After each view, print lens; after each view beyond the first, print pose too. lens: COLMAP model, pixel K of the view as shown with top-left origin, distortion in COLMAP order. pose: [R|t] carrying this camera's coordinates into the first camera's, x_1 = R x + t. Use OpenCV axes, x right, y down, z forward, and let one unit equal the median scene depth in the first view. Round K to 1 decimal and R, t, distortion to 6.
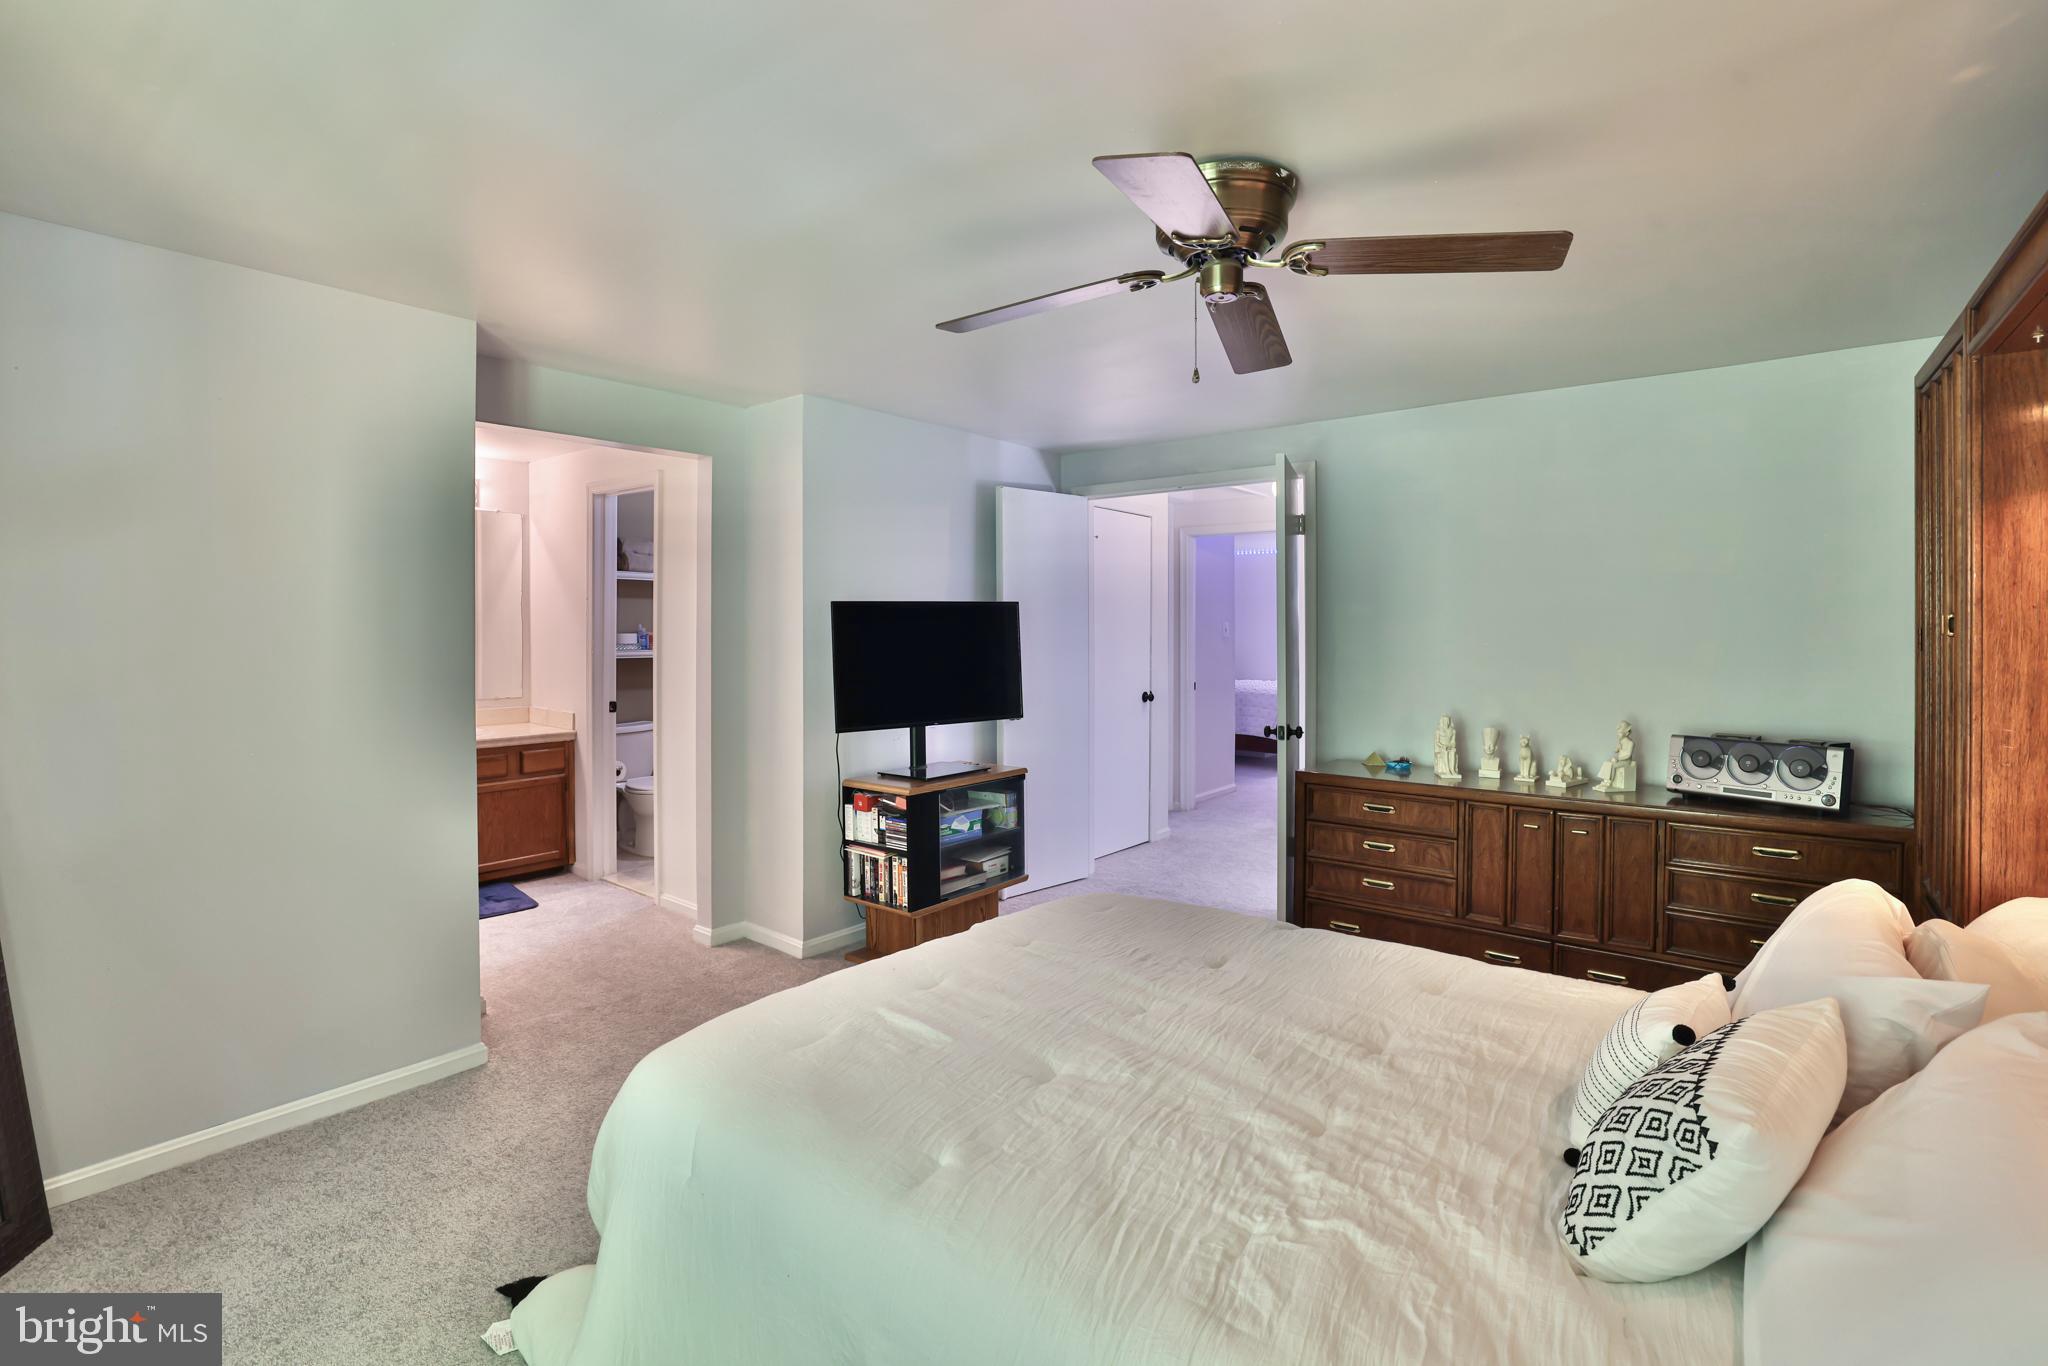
lens RADIAL K [[942.2, 0, 1024.5], [0, 942.2, 633.6], [0, 0, 1]] dist [-0.002301, 0.000034]
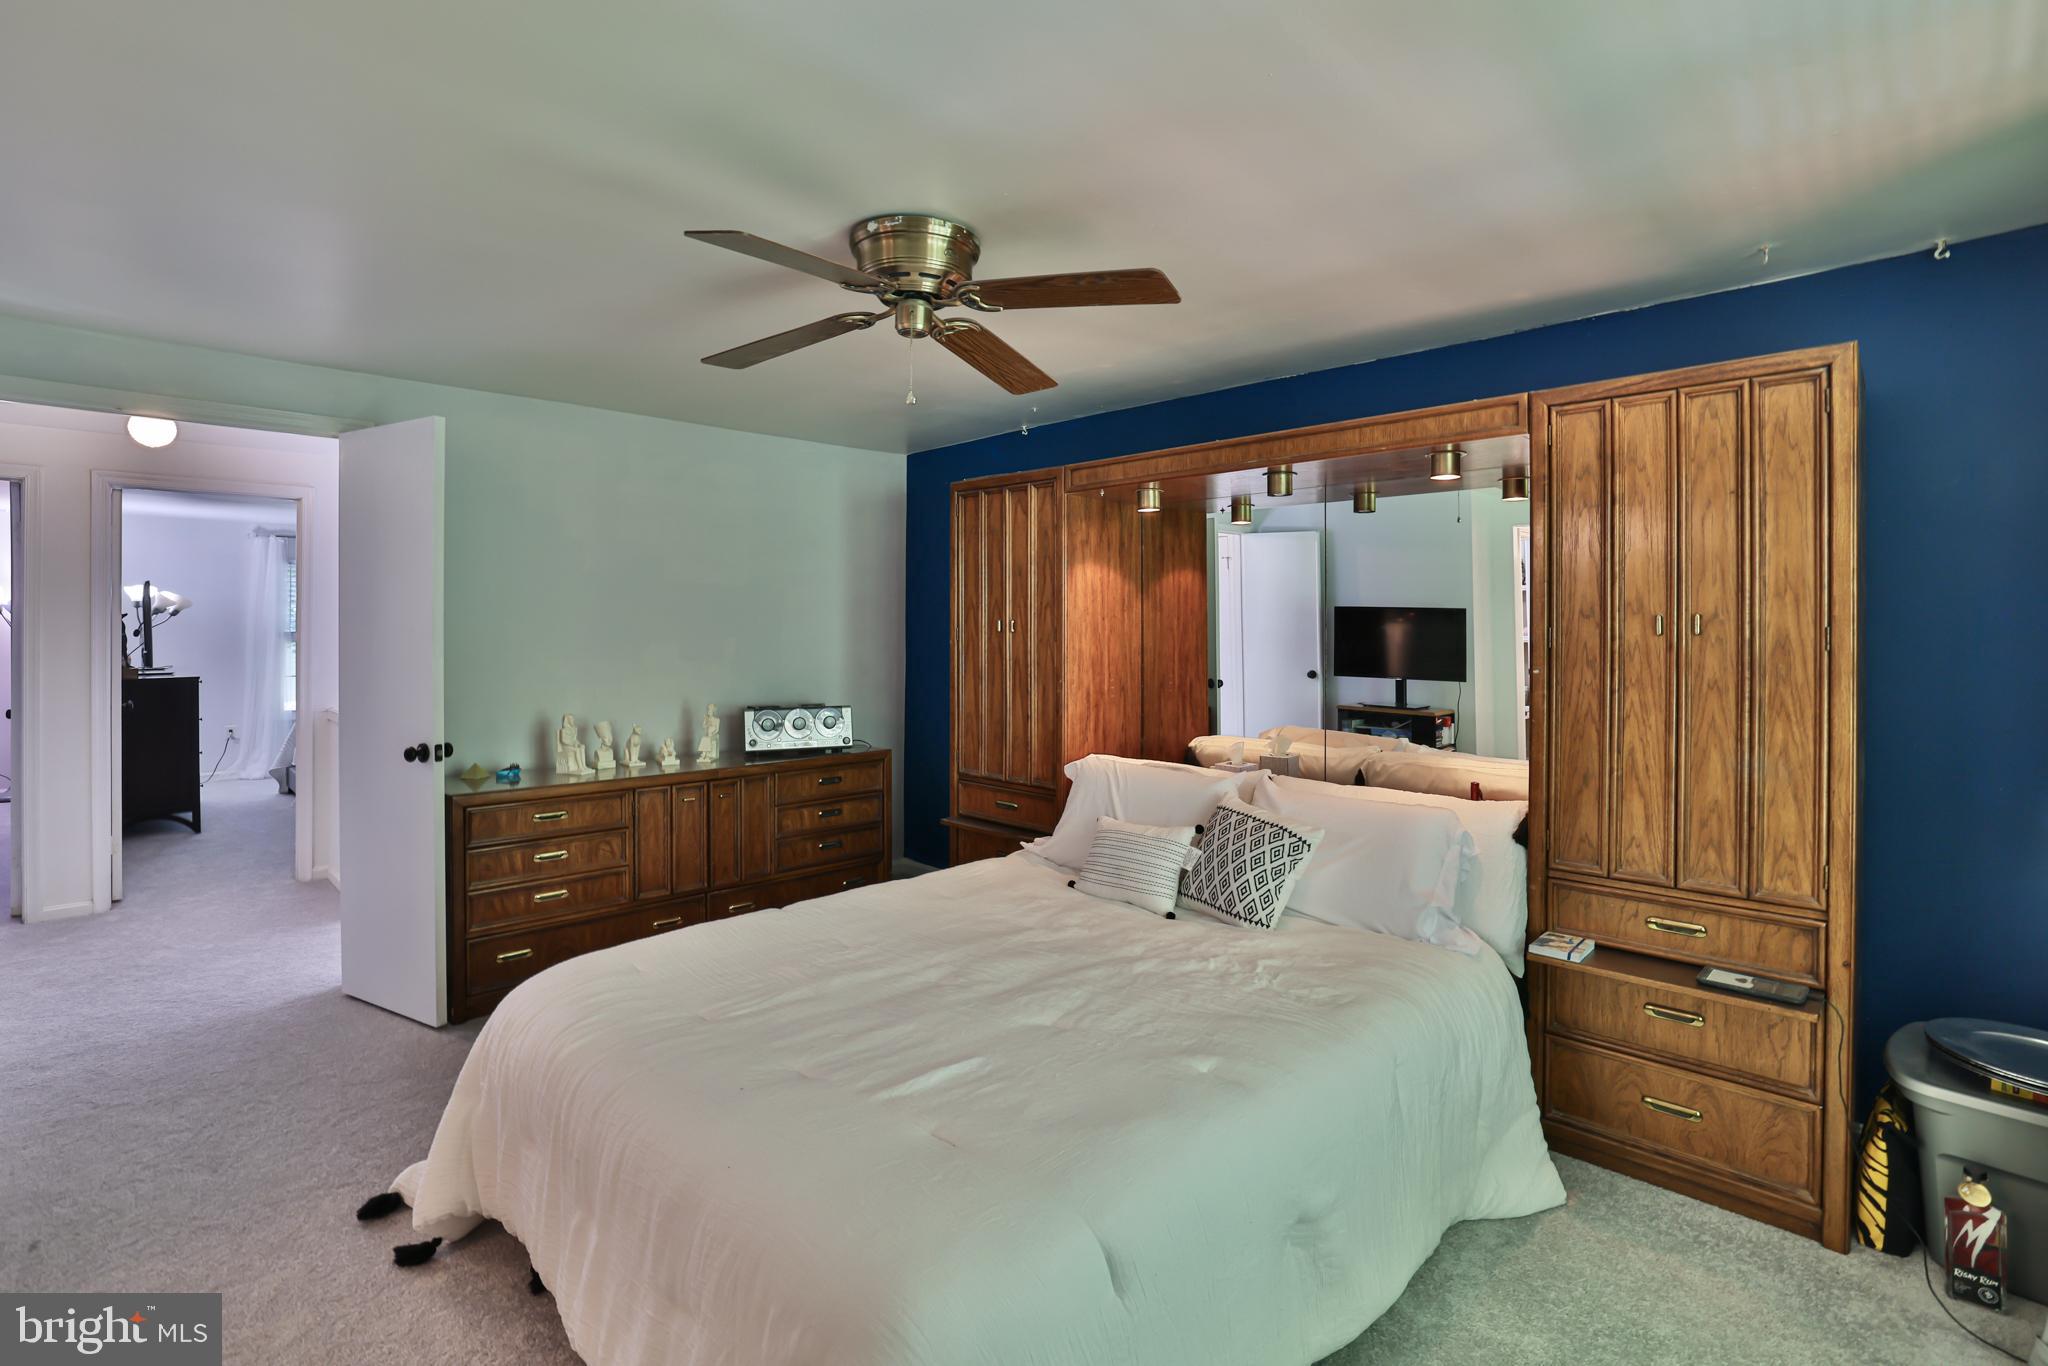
lens RADIAL K [[942.2, 0, 1024.5], [0, 942.2, 633.6], [0, 0, 1]] dist [-0.002301, 0.000034]
pose [[0.121532, -0.002159, 0.992585, -0.520955], [-0.000178, 0.999998, 0.002197, 0.000379], [-0.992587, -0.000444, 0.121532, 0.431734]]
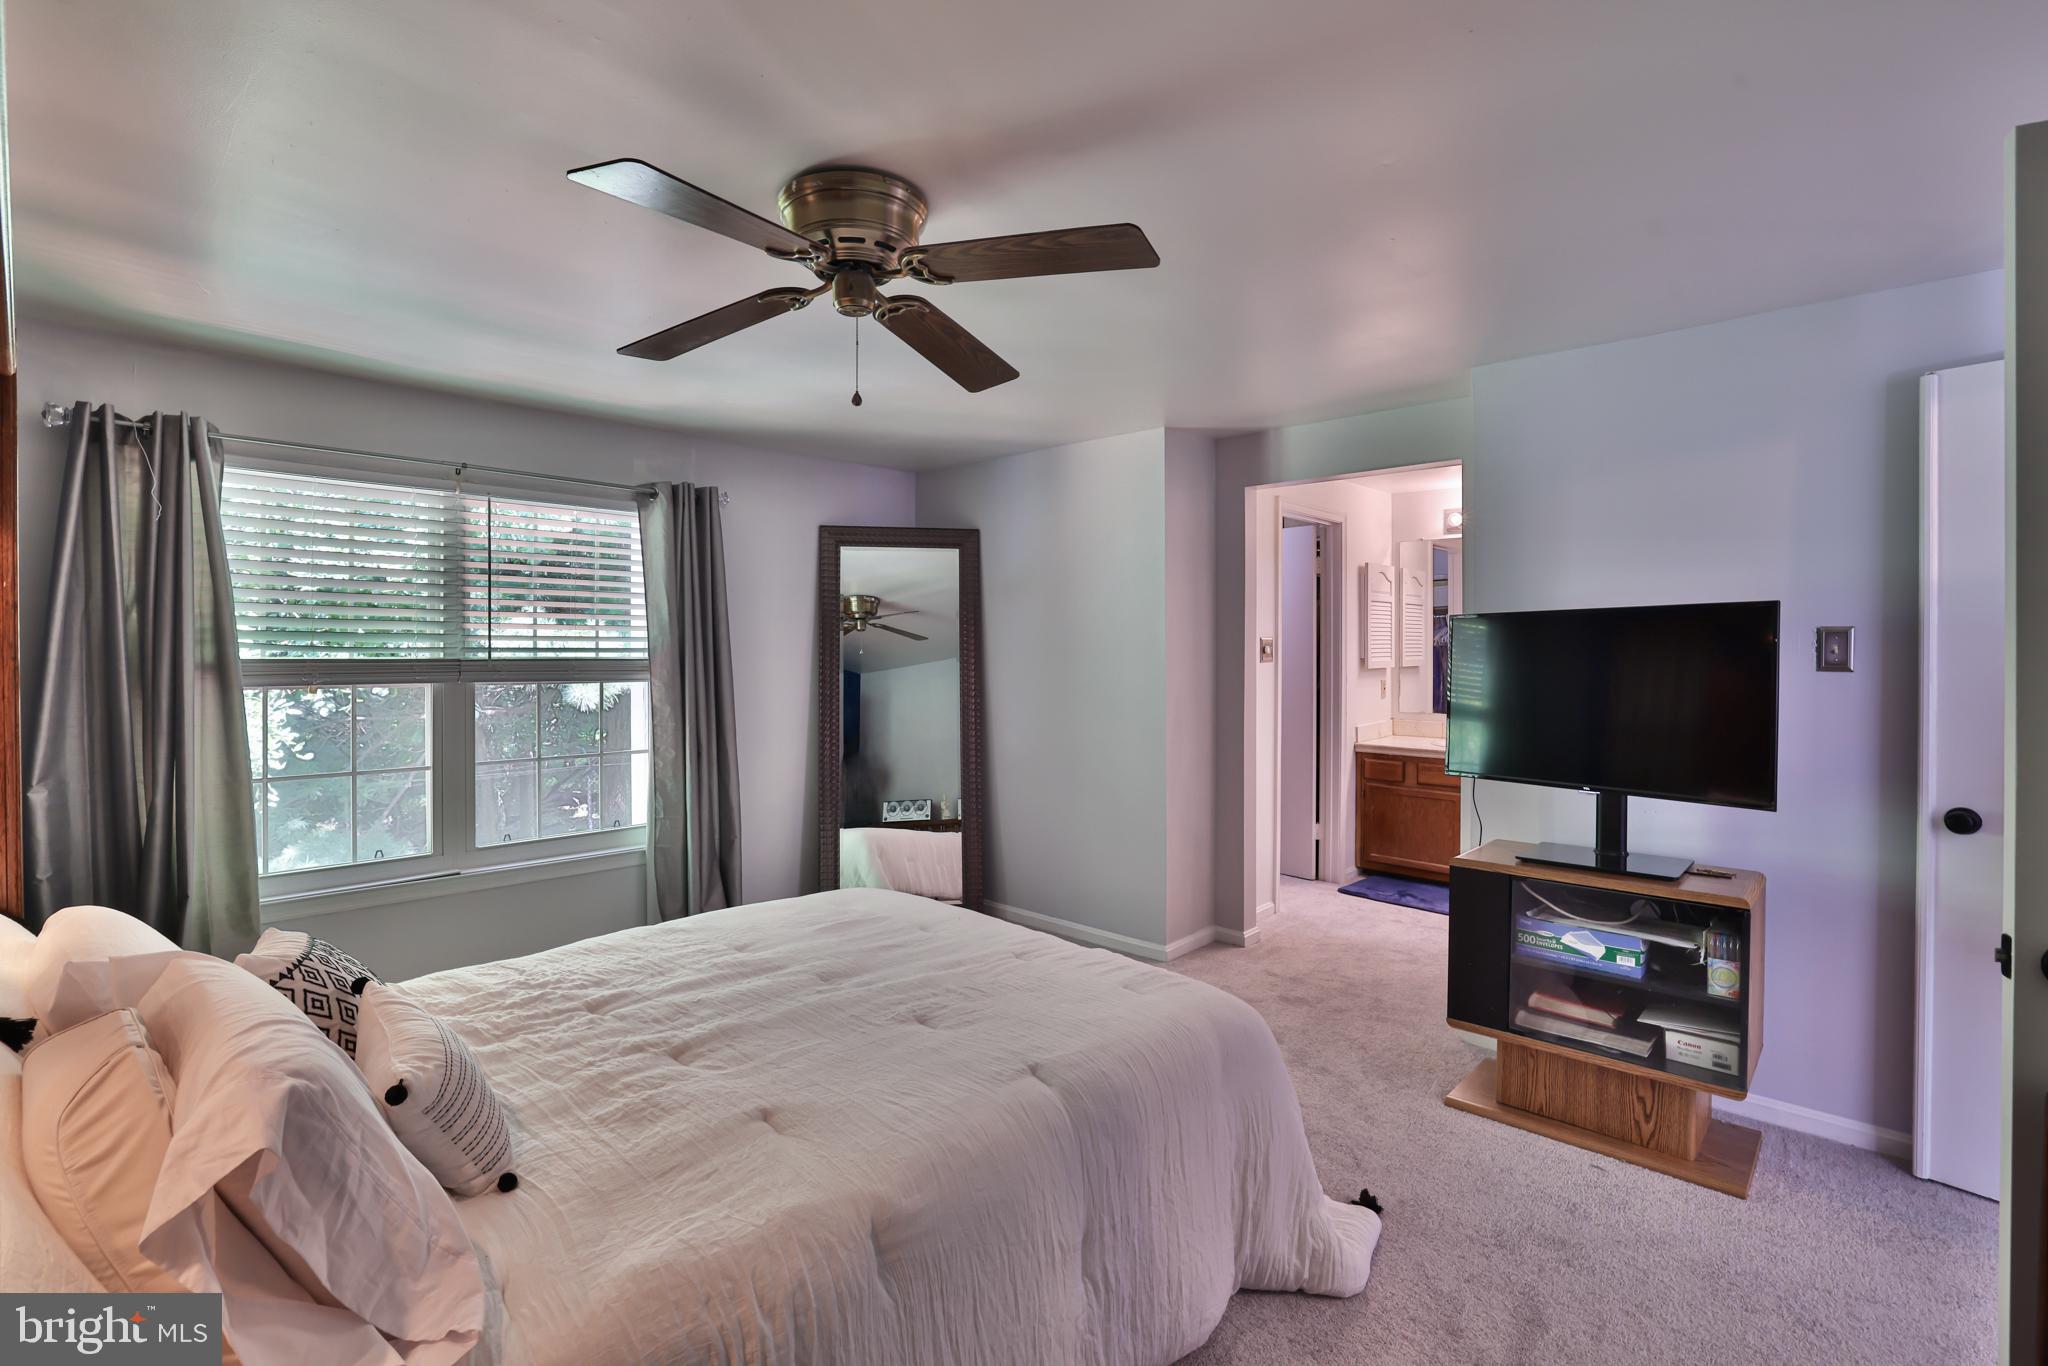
lens RADIAL K [[909.5, 0, 1028.1], [0, 909.5, 659.5], [0, 0, 1]] dist [-0.001085, -0.000031]
pose [[-0.075314, 0.006242, -0.997140, 0.687951], [-0.001424, 0.999979, 0.006367, -0.002975], [0.997159, 0.001899, -0.075304, 0.745481]]
